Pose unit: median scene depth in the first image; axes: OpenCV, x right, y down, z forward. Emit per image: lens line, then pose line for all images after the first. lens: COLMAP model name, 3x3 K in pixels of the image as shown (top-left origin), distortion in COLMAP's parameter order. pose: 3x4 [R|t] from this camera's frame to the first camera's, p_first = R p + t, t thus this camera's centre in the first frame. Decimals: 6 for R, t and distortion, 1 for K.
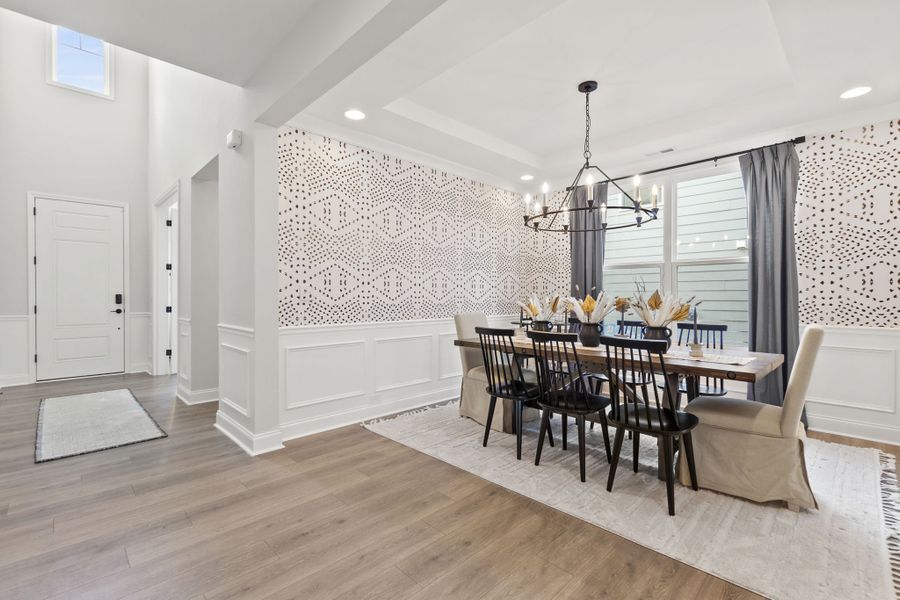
lens RADIAL K [[401.9, 0, 456.0], [0, 401.9, 296.6], [0, 0, 1]] dist [0.003505, -0.001219]
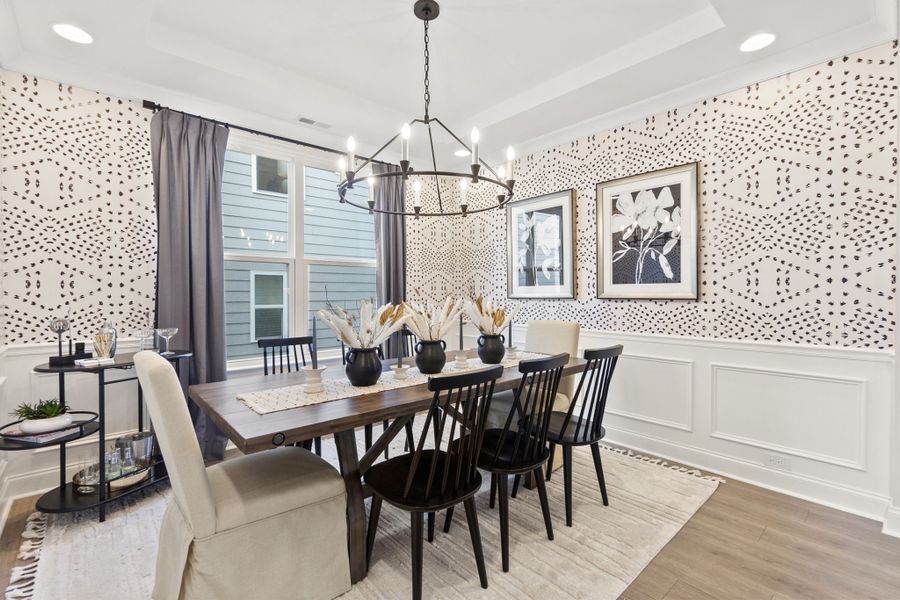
lens RADIAL K [[401.9, 0, 453.9], [0, 401.9, 296.1], [0, 0, 1]] dist [0.003505, -0.001219]
pose [[0.063666, -0.006941, 0.997947, -0.334633], [0.004937, 0.999966, 0.006641, -0.016499], [-0.997959, 0.004504, 0.063698, 0.789972]]
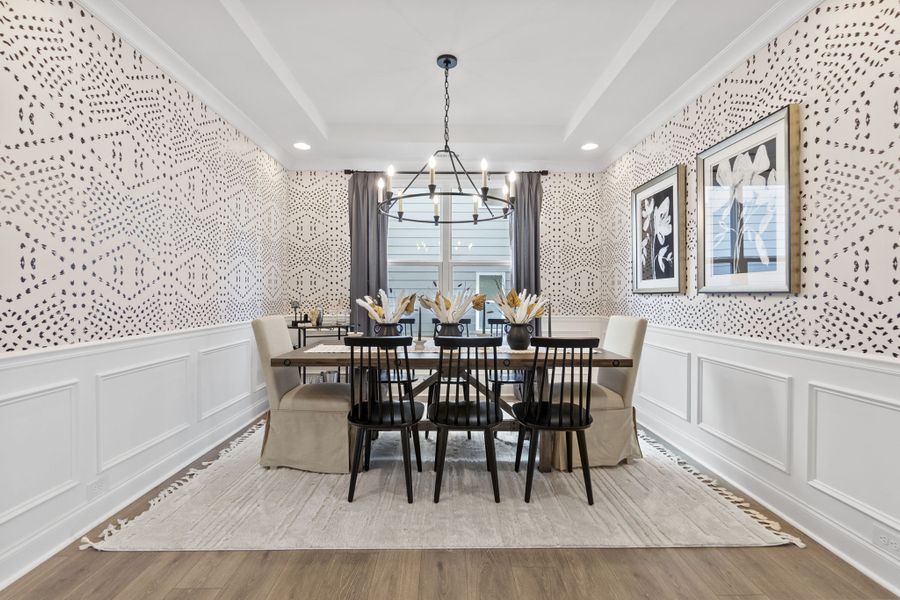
lens RADIAL K [[401.9, 0, 450.4], [0, 401.9, 296.8], [0, 0, 1]] dist [0.003505, -0.001219]
pose [[0.699211, -0.002206, 0.714912, -0.271658], [-0.001949, 0.999986, 0.004992, 0.001455], [-0.714913, -0.004884, 0.699196, 0.315892]]
